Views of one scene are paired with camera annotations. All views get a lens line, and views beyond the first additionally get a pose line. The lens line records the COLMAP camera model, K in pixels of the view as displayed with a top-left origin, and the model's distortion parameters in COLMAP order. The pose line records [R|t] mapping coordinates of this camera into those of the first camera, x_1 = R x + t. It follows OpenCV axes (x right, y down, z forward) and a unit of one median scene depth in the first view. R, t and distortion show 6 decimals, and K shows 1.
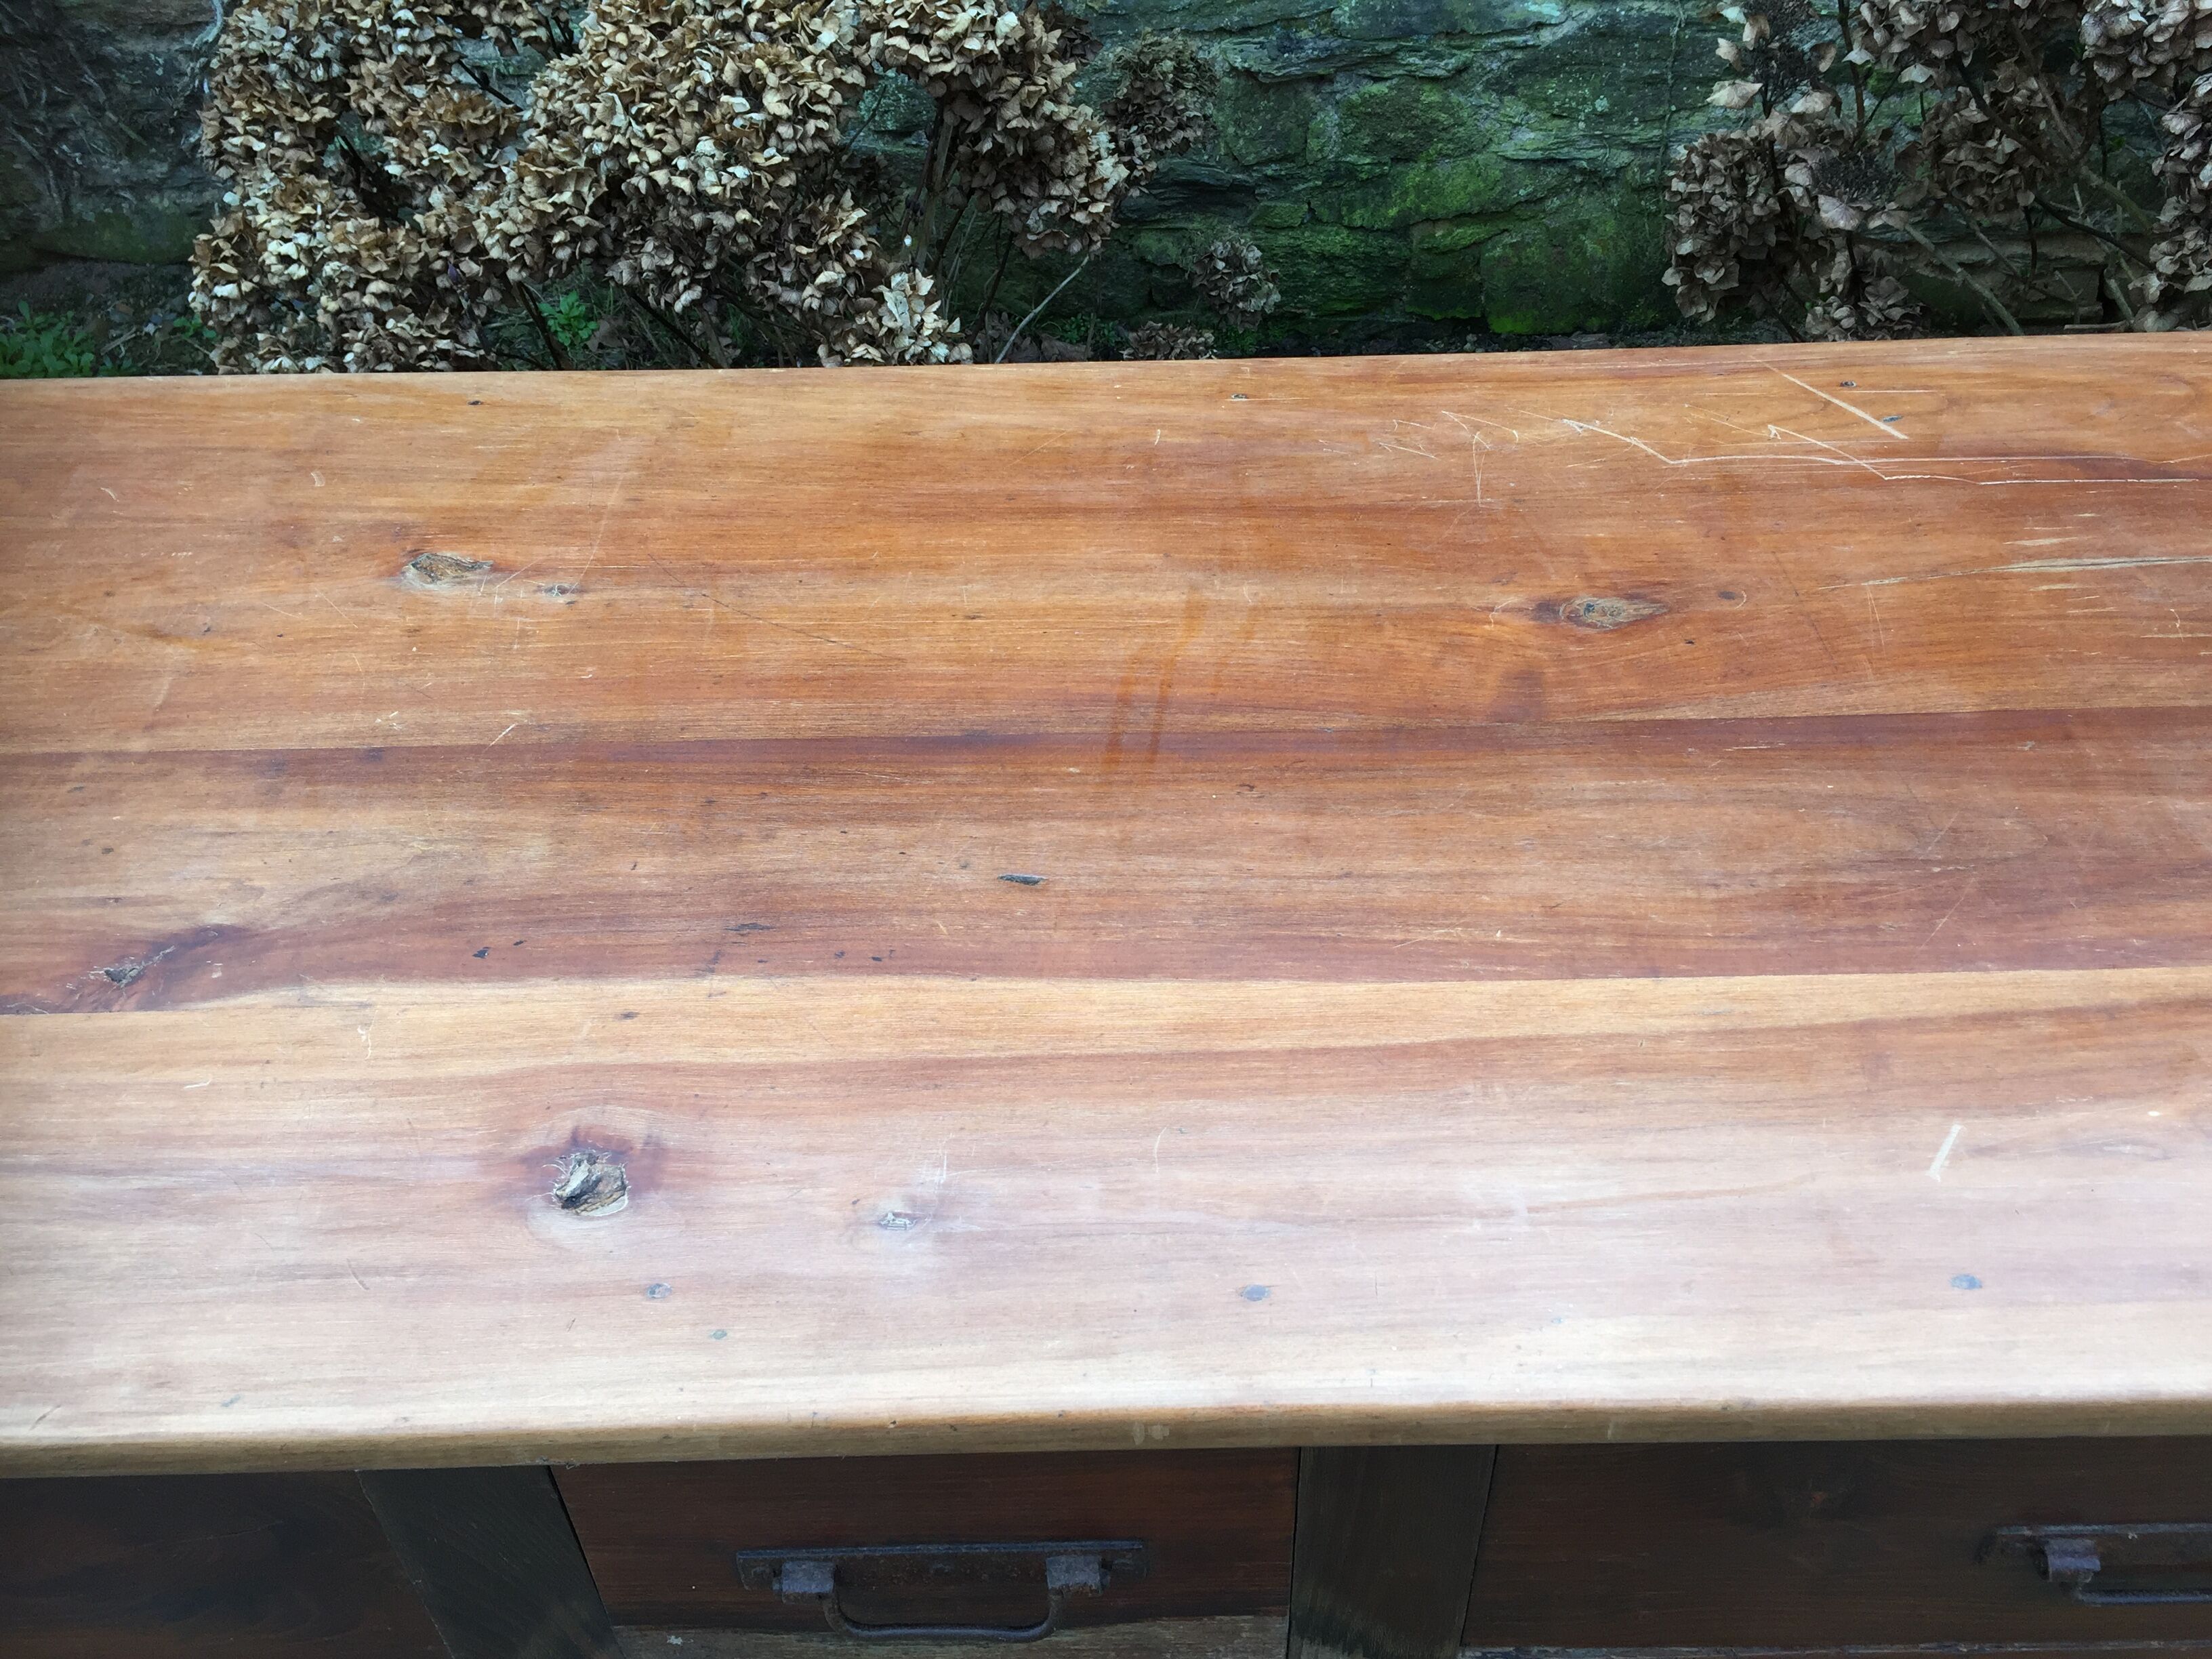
lens RADIAL K [[1919.4, 0, 1095.7], [0, 1919.4, 828.8], [0, 0, 1]] dist [0.092646, -0.128893]
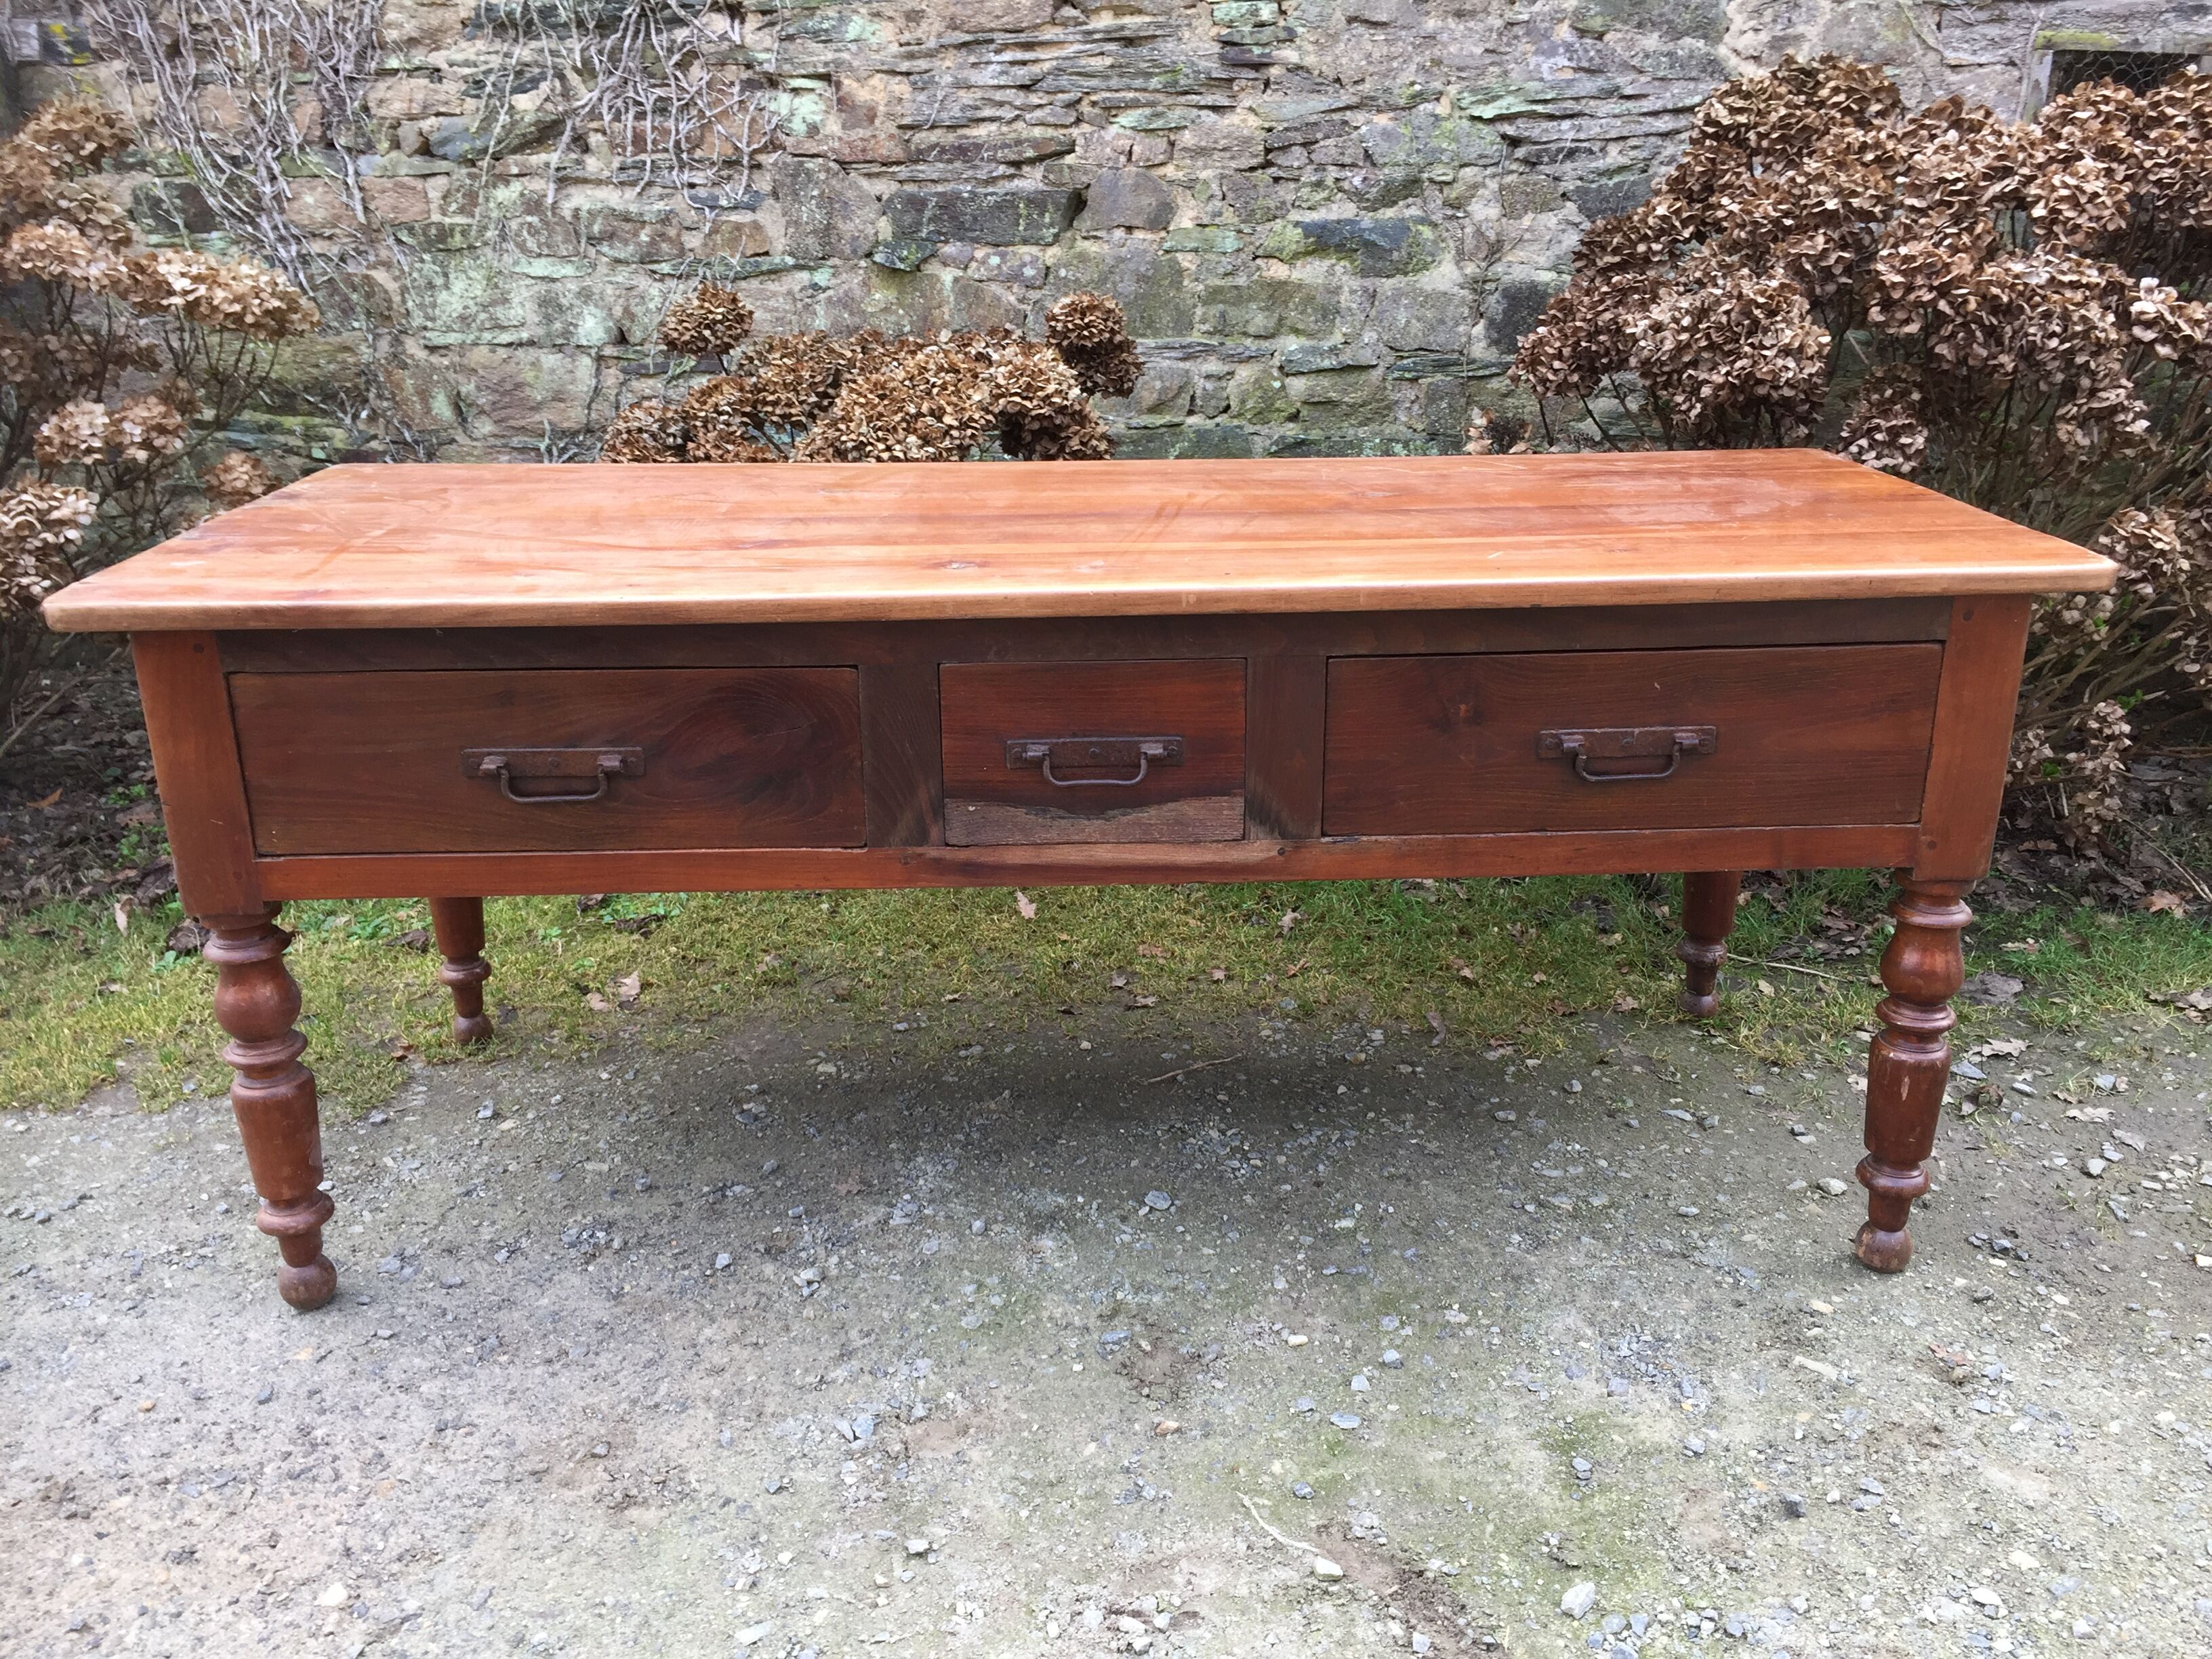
lens RADIAL K [[1919.4, 0, 1096.1], [0, 1919.4, 841.1], [0, 0, 1]] dist [0.092646, -0.128893]
pose [[0.999693, 0.008301, 0.023359, -0.089464], [0.000758, 0.931591, -0.363508, 0.897459], [-0.024779, 0.363414, 0.931298, -0.757408]]
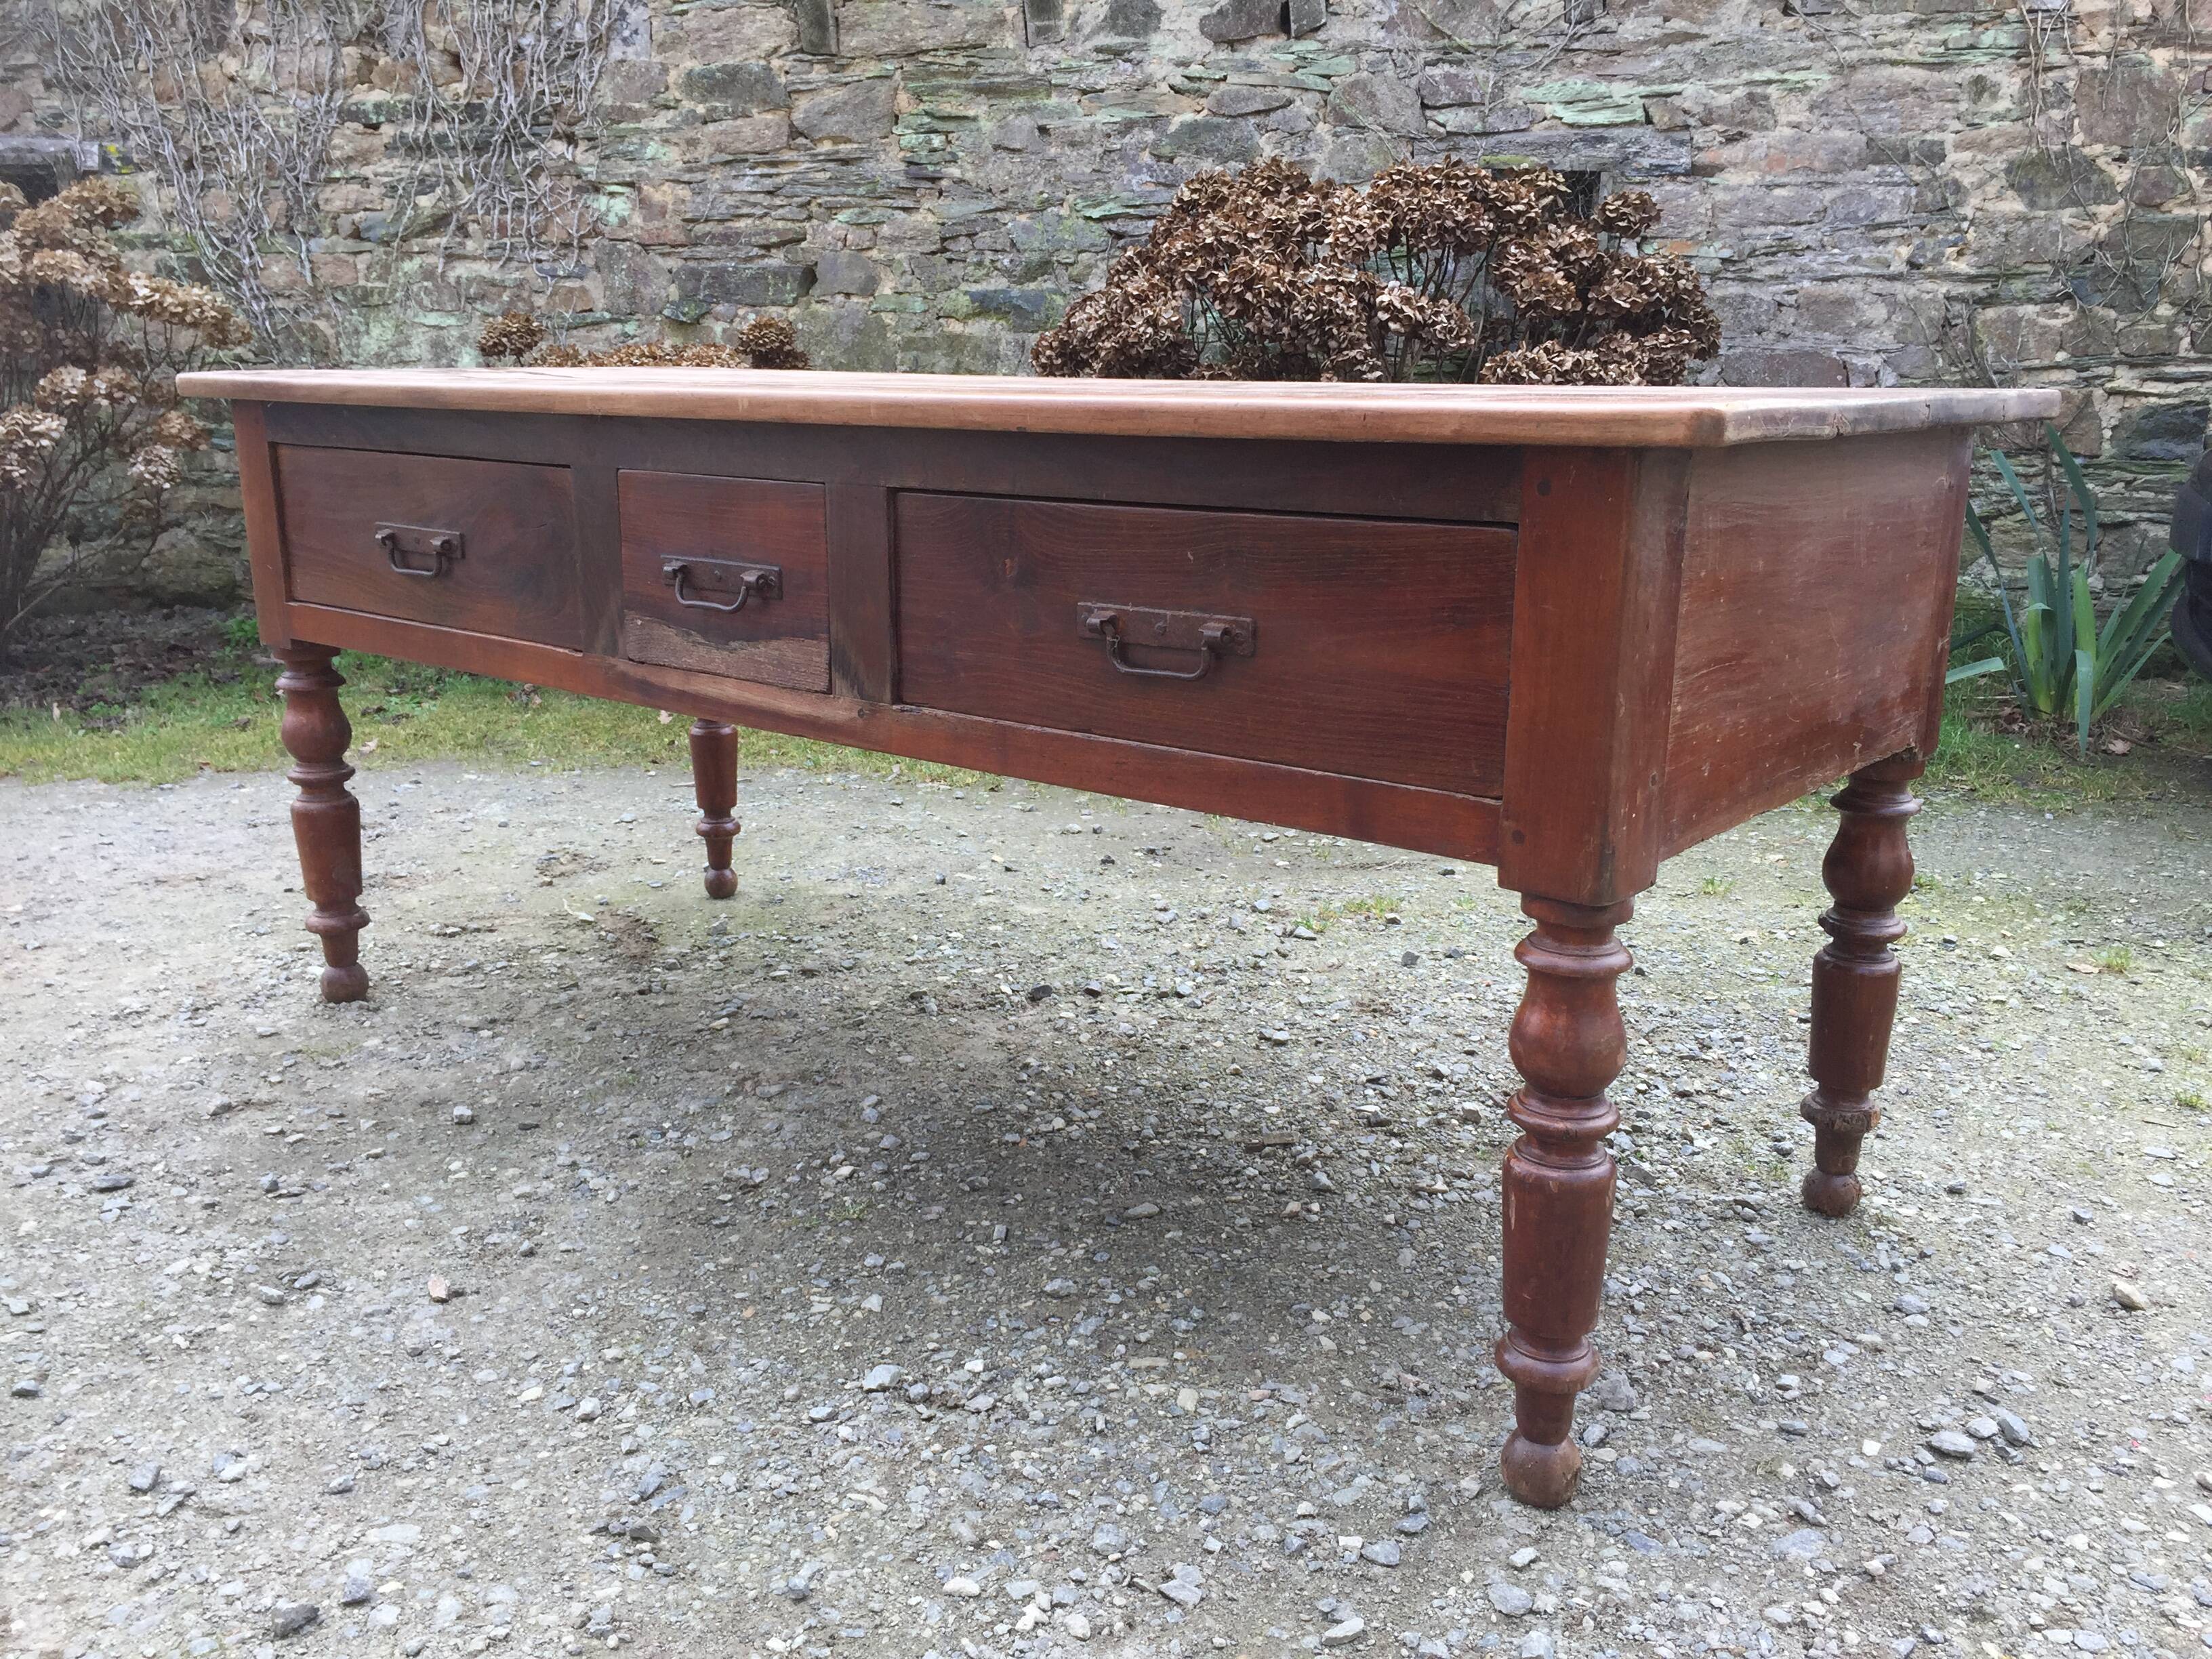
lens RADIAL K [[1926.2, 0, 1090.3], [0, 1926.2, 842.0], [0, 0, 1]] dist [0.087568, -0.115444]
pose [[0.996762, 0.048167, -0.064389, 0.890539], [-0.073089, 0.876564, -0.475704, 1.891623], [0.033528, 0.478870, 0.877246, -1.366379]]
